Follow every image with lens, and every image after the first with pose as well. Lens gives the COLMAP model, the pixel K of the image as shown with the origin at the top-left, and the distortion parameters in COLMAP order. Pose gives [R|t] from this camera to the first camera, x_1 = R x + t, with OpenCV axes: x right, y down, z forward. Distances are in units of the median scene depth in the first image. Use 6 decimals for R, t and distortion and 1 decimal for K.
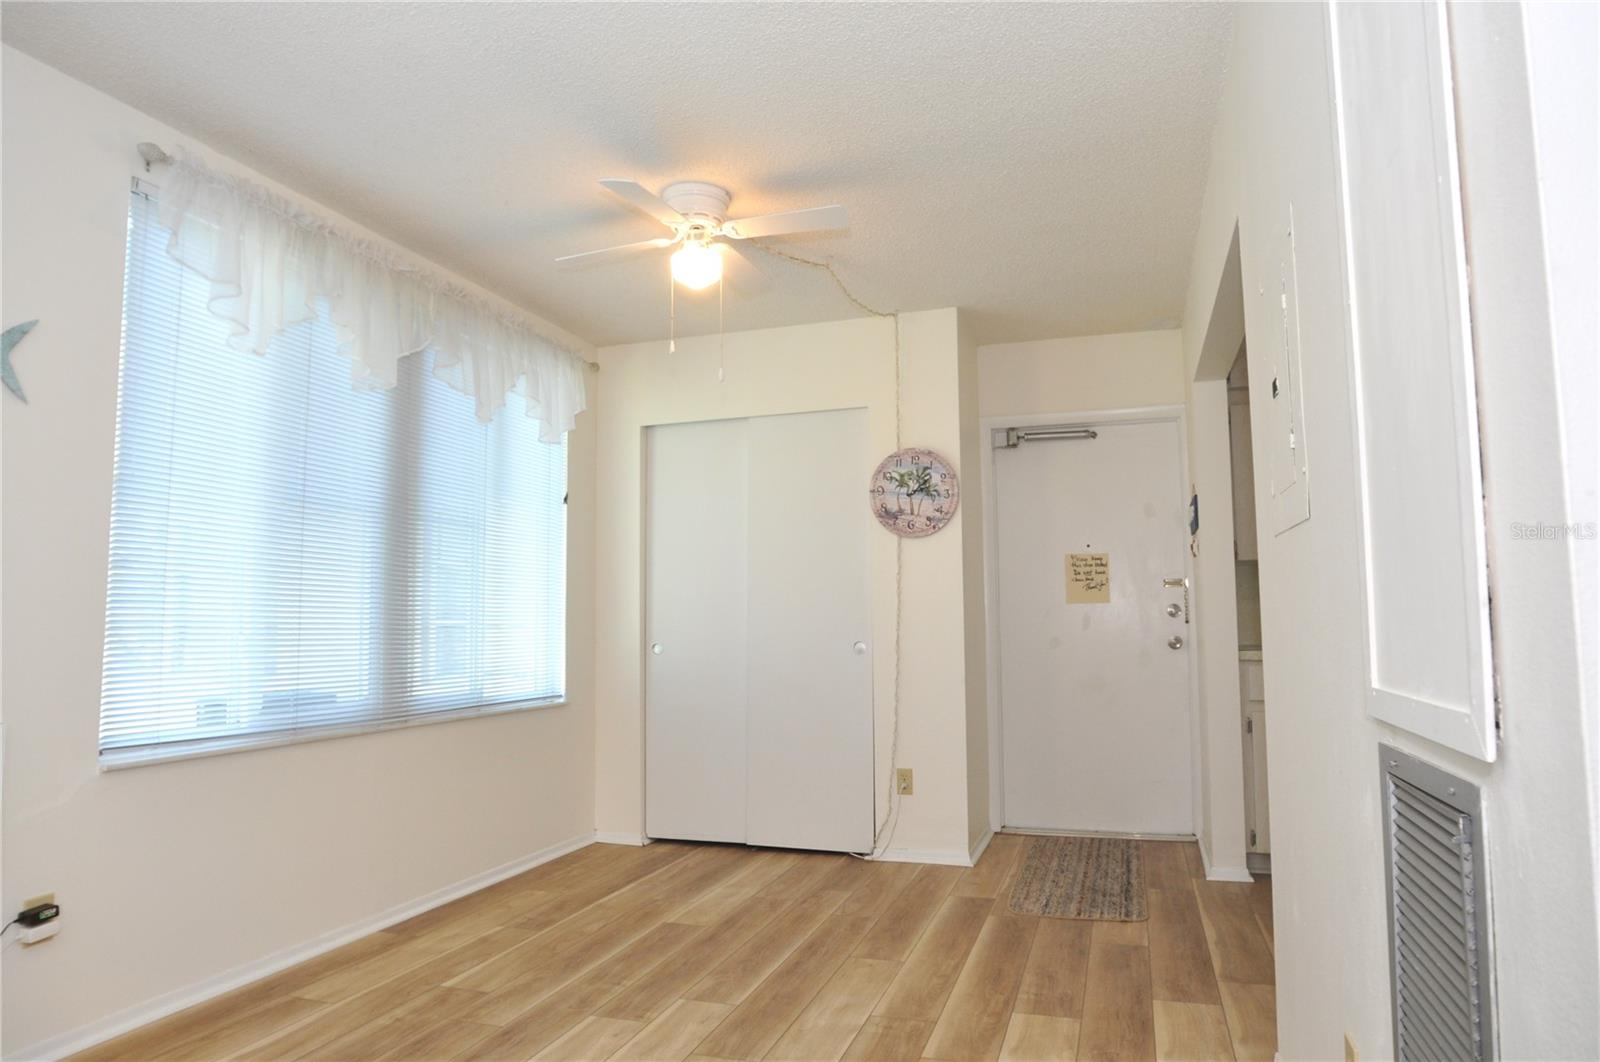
lens RADIAL K [[987.8, 0, 796.9], [0, 987.8, 572.9], [0, 0, 1]] dist [-0.072467, 0.000014]
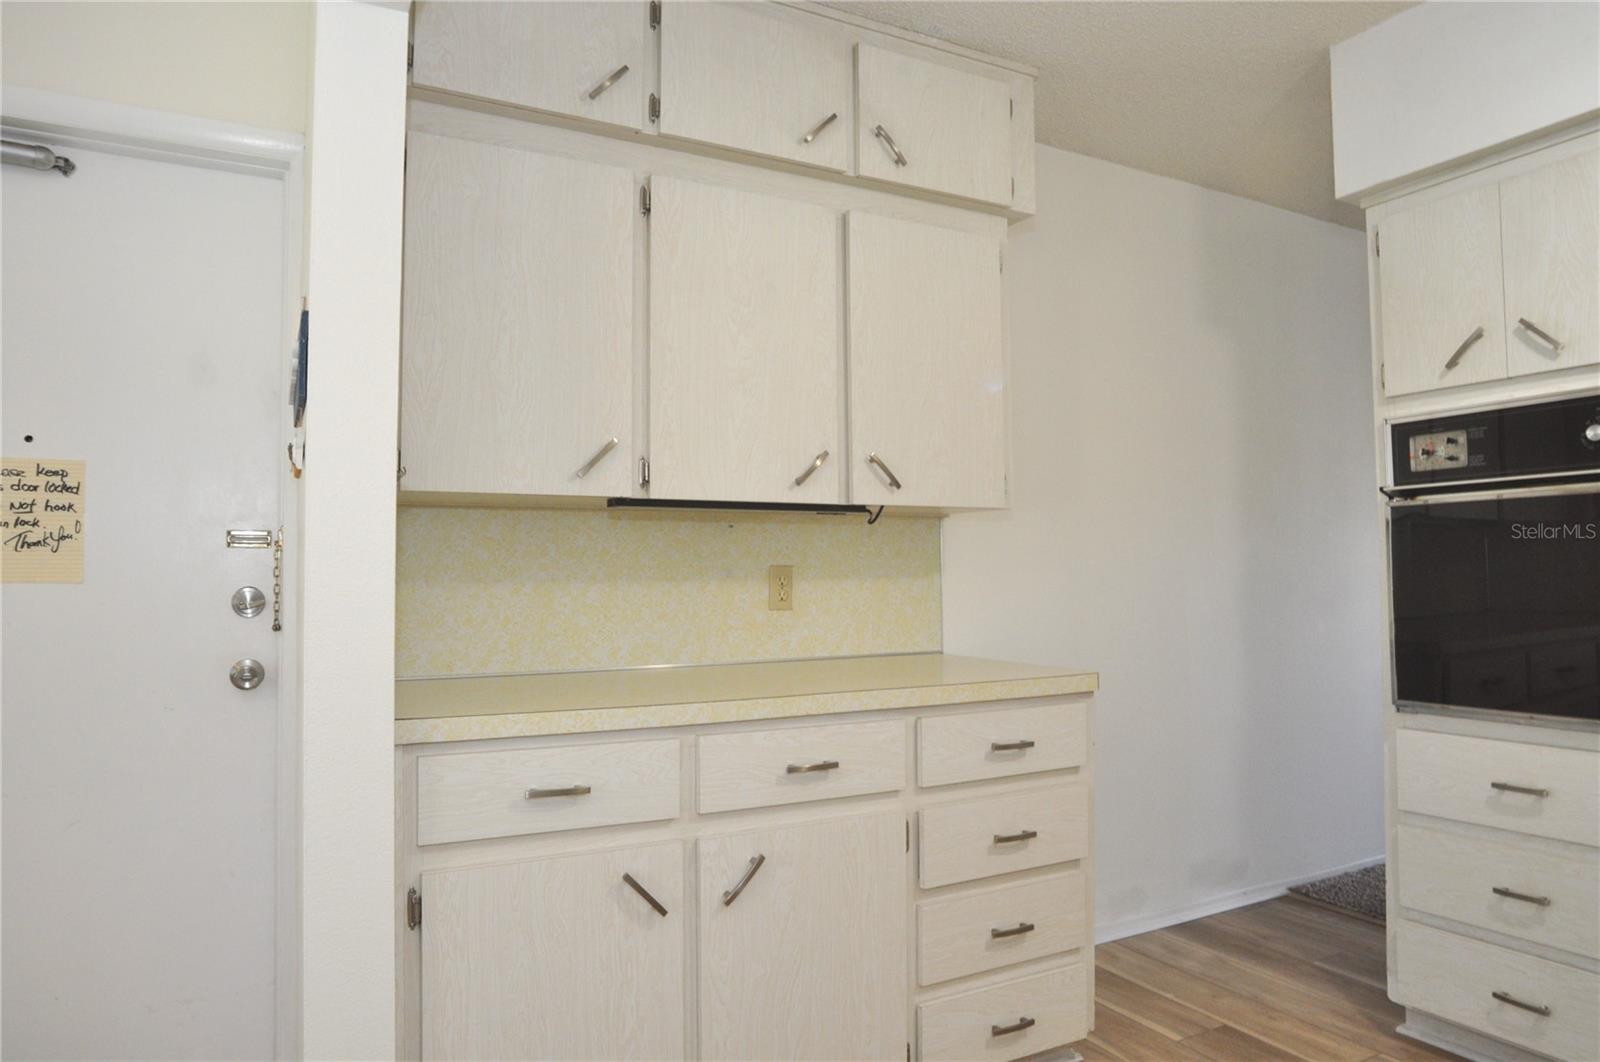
lens RADIAL K [[1020.0, 0, 804.7], [0, 1020.0, 532.5], [0, 0, 1]] dist [-0.022776, 0.000755]
pose [[0.676790, 0.049484, 0.734511, 0.328782], [-0.046738, 0.998614, -0.024212, 0.008827], [-0.734691, -0.017944, 0.678165, 0.760826]]
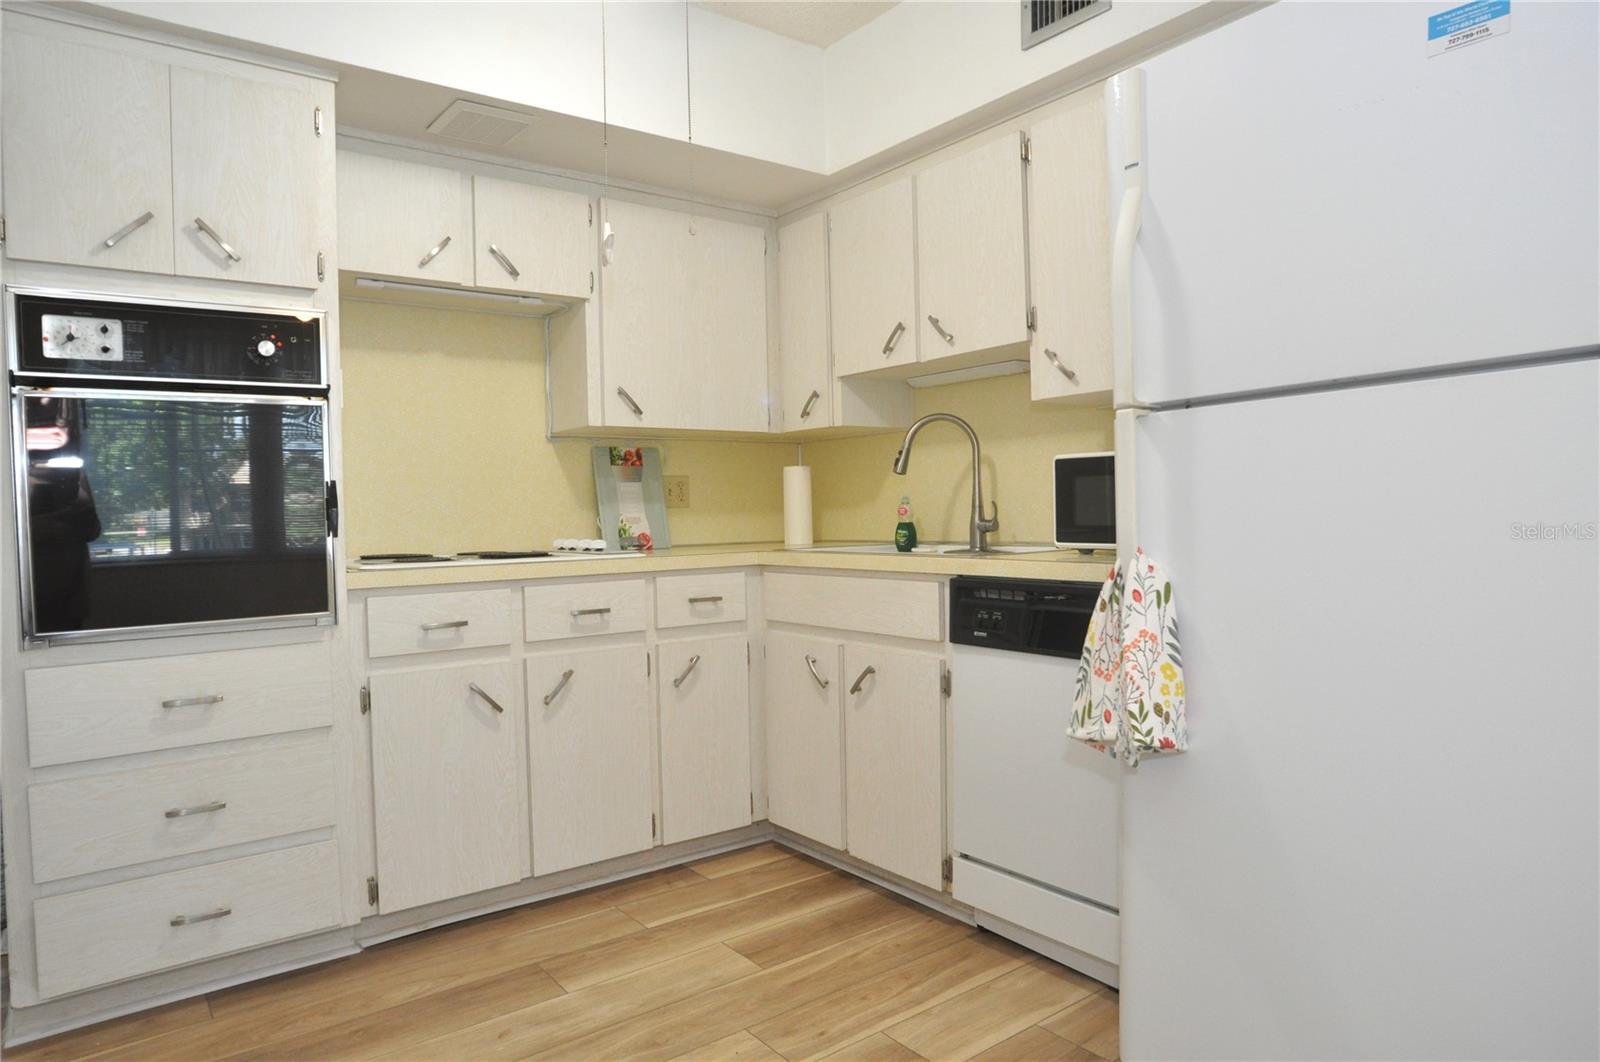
lens RADIAL K [[1020.0, 0, 804.7], [0, 1020.0, 532.5], [0, 0, 1]] dist [-0.022776, 0.000755]
pose [[-0.828534, 0.029393, 0.559167, 0.424519], [0.011681, 0.999311, -0.035221, 0.047971], [-0.559818, -0.022650, -0.828306, 1.090066]]
